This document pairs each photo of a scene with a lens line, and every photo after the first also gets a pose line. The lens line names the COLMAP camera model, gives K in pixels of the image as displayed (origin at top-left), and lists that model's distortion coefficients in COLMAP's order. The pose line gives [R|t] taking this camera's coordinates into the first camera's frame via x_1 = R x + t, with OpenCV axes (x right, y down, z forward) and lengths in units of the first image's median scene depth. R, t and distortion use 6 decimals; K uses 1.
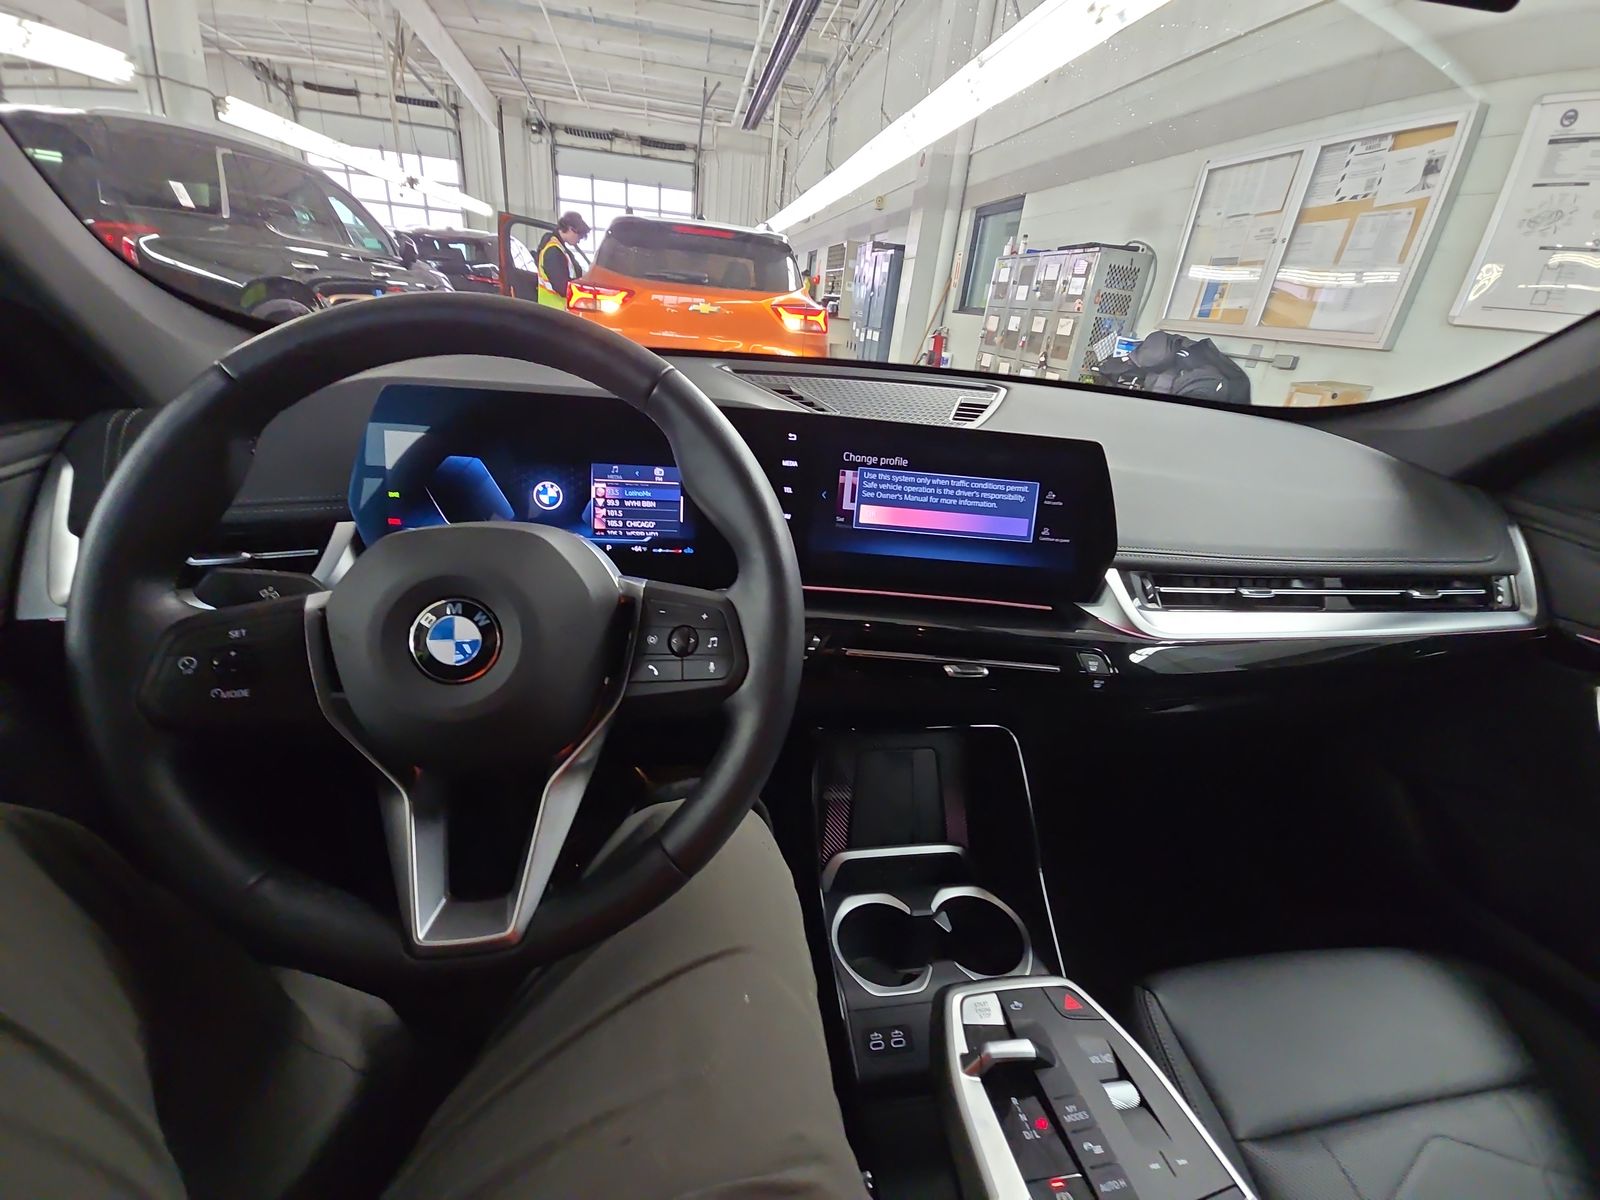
lens RADIAL K [[639.8, 0, 800.6], [0, 639.8, 596.2], [0, 0, 1]] dist [-0.032926, -0.001427]
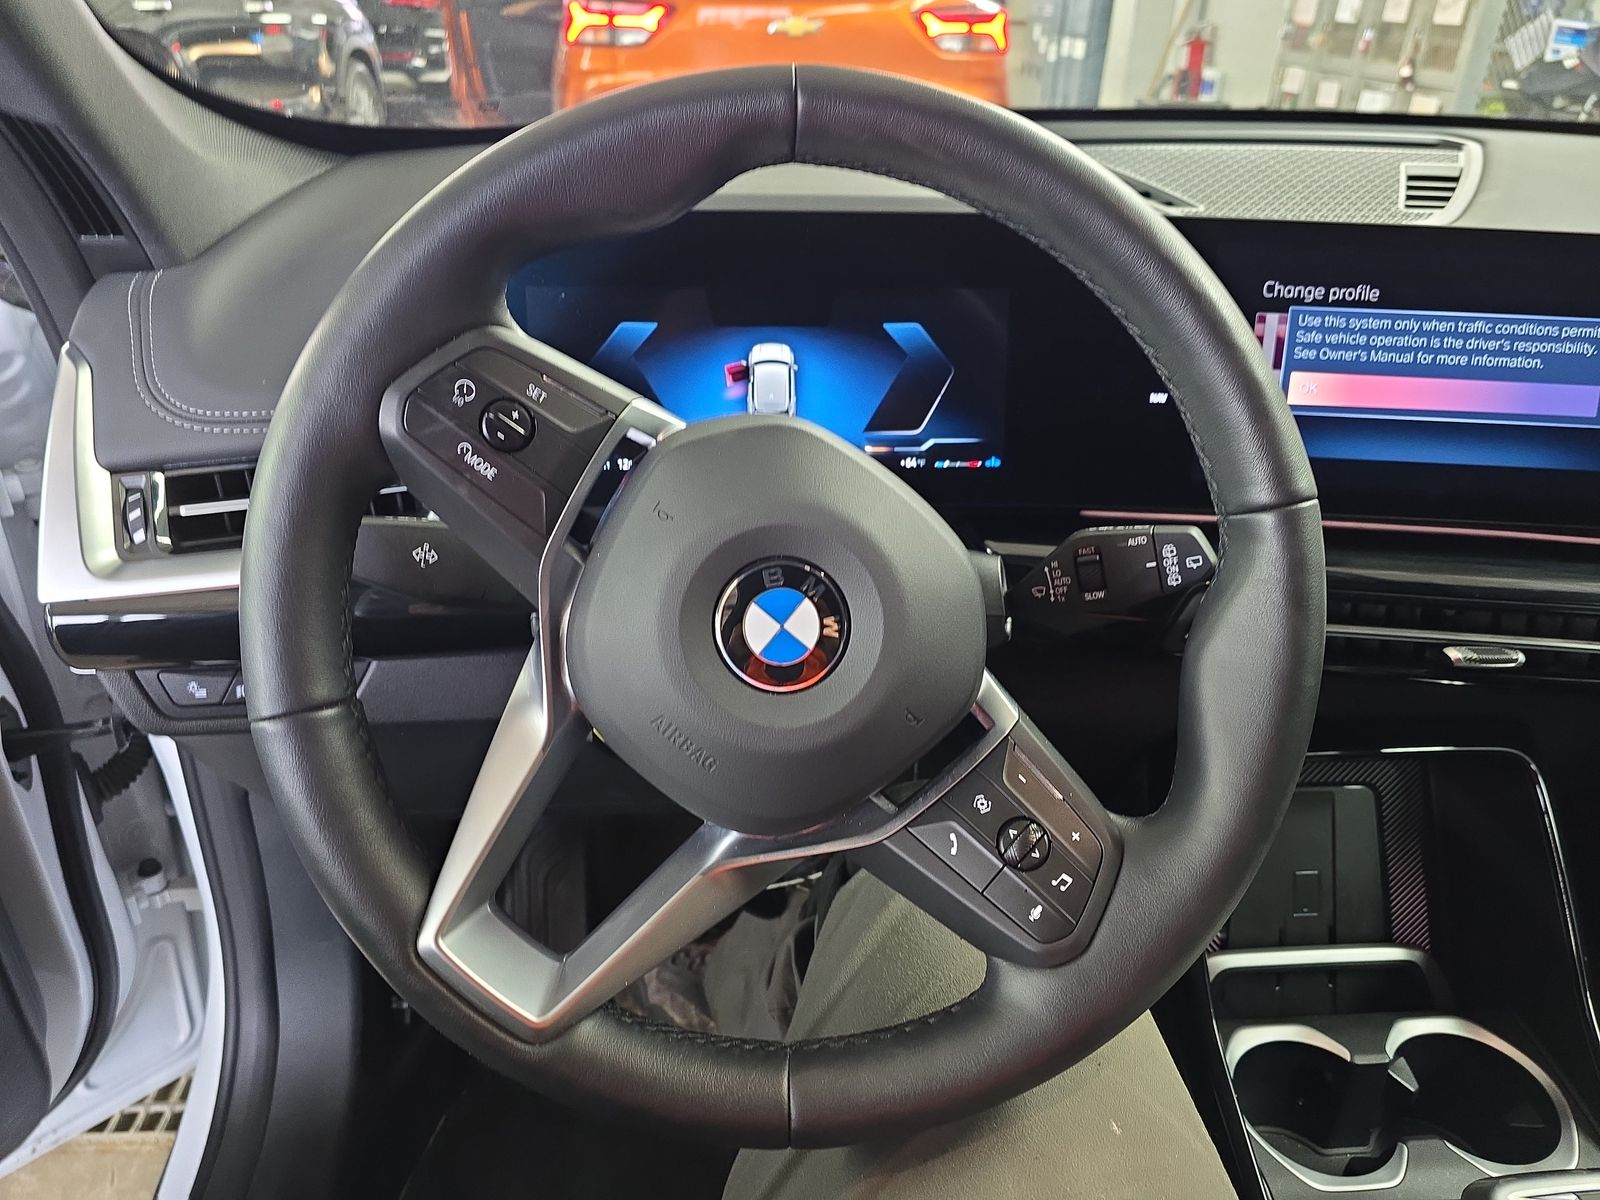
lens RADIAL K [[1075.7, 0, 792.9], [0, 1075.7, 609.1], [0, 0, 1]] dist [-0.000244, -0.023057]
pose [[0.991520, -0.016270, -0.128931, -0.231090], [0.026572, 0.996553, 0.078587, -0.018056], [0.127208, -0.081346, 0.988535, -0.035528]]
